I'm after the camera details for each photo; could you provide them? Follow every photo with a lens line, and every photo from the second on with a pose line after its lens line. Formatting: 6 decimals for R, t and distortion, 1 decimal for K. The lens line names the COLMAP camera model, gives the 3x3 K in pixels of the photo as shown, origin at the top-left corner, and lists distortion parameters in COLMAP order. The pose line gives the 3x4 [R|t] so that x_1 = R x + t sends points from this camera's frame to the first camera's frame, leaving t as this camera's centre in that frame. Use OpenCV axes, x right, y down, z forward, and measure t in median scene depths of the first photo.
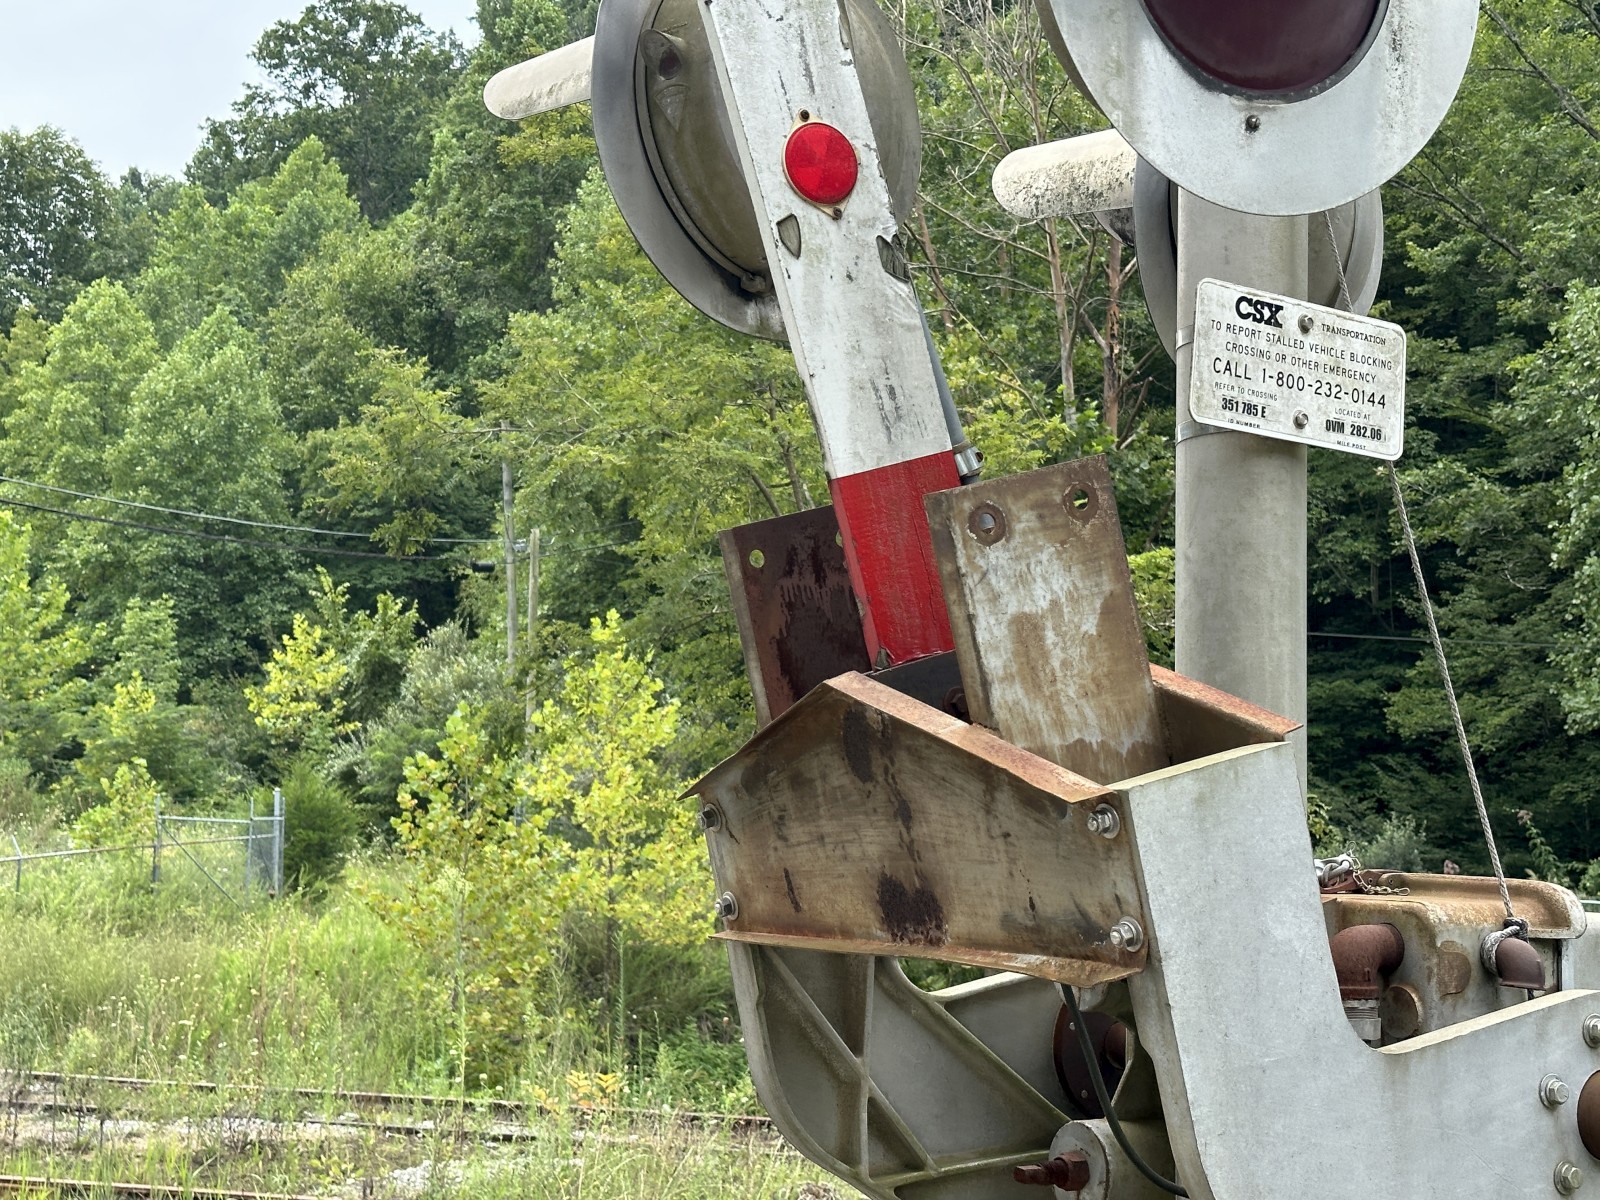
lens RADIAL K [[2447.9, 0, 803.6], [0, 2447.9, 595.5], [0, 0, 1]] dist [0.126306, 0.000000]
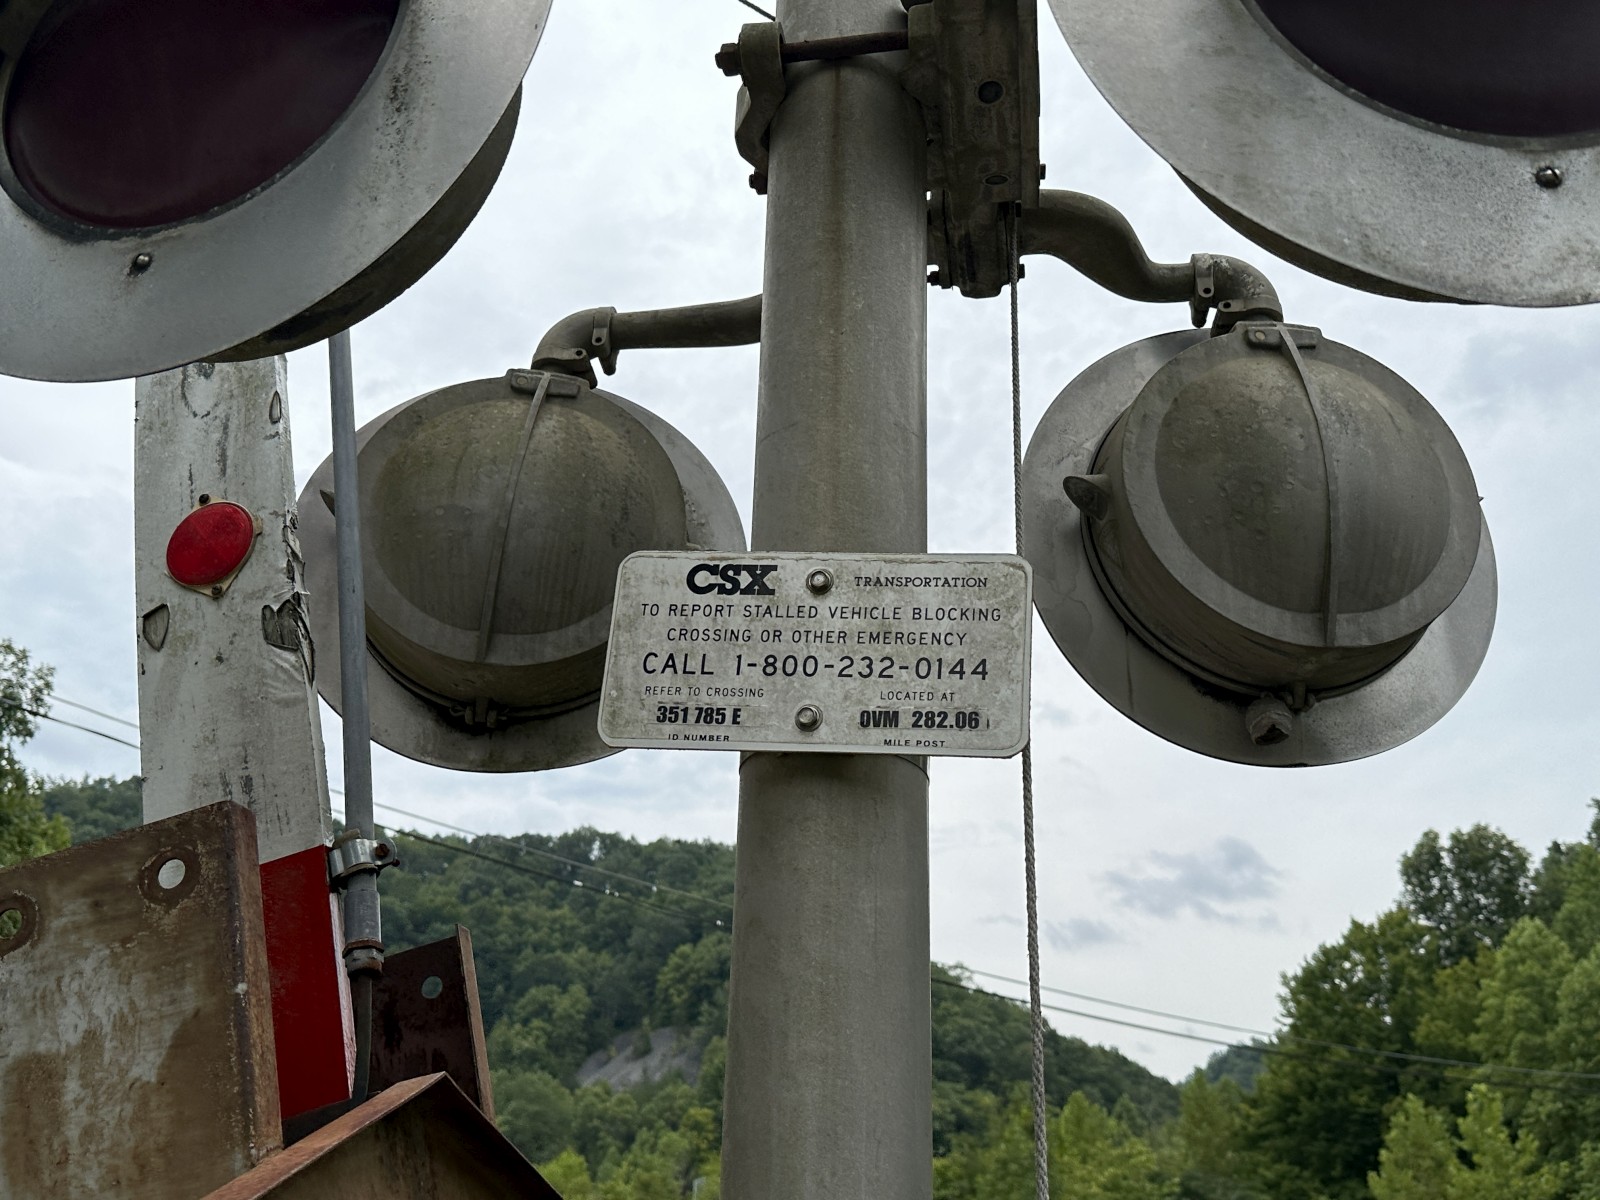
lens RADIAL K [[1520.4, 0, 836.3], [0, 1520.4, 626.2], [0, 0, 1]] dist [0.029987, 0.000000]
pose [[0.745704, -0.260873, -0.613083, 0.459162], [0.048655, 0.939026, -0.340385, 0.043027], [0.664499, 0.223996, 0.712929, 0.709585]]
